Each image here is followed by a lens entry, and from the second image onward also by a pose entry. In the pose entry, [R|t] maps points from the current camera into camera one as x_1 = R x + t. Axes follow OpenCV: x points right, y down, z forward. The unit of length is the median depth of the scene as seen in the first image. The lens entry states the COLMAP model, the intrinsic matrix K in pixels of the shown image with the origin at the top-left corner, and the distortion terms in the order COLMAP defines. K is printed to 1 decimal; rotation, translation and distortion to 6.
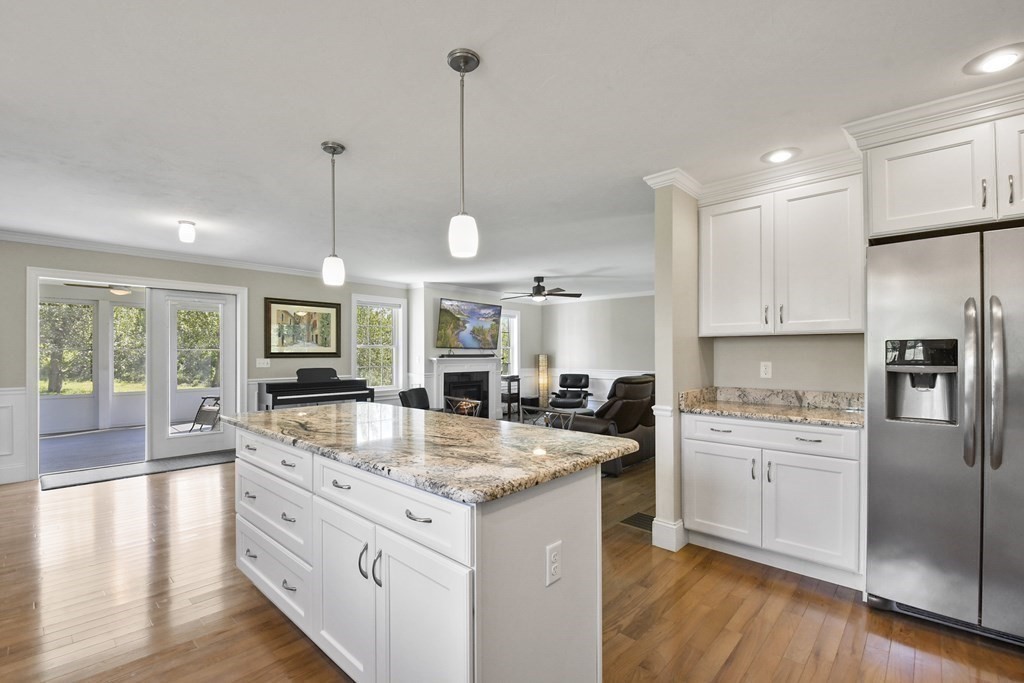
lens RADIAL K [[448.3, 0, 503.2], [0, 448.3, 345.9], [0, 0, 1]] dist [0.009872, -0.007701]
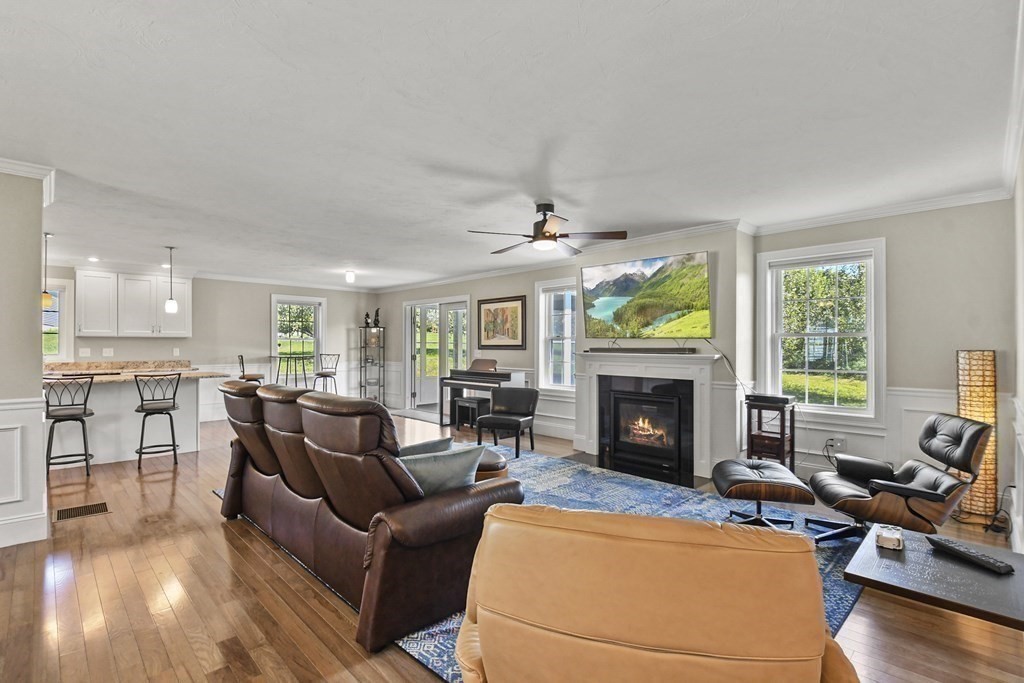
lens RADIAL K [[489.0, 0, 506.4], [0, 489.0, 343.1], [0, 0, 1]] dist [0.017079, -0.001371]
pose [[-0.047529, -0.003366, -0.998864, 0.764184], [0.014353, 0.999889, -0.004052, 0.015183], [0.998767, -0.014530, -0.047476, 1.100913]]
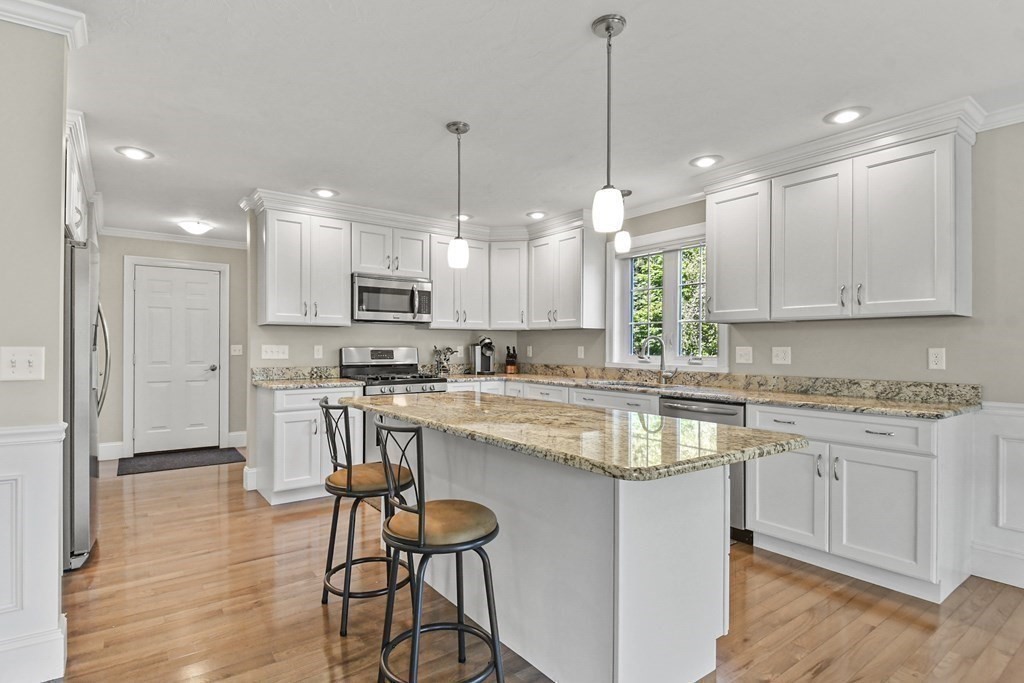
lens RADIAL K [[525.1, 0, 503.6], [0, 525.1, 343.9], [0, 0, 1]] dist [0.000621, -0.000893]
pose [[-0.986268, 0.002426, 0.165138, -0.158890], [-0.000649, 0.999827, -0.018563, 0.016962], [-0.165154, -0.018415, -0.986096, 0.722280]]
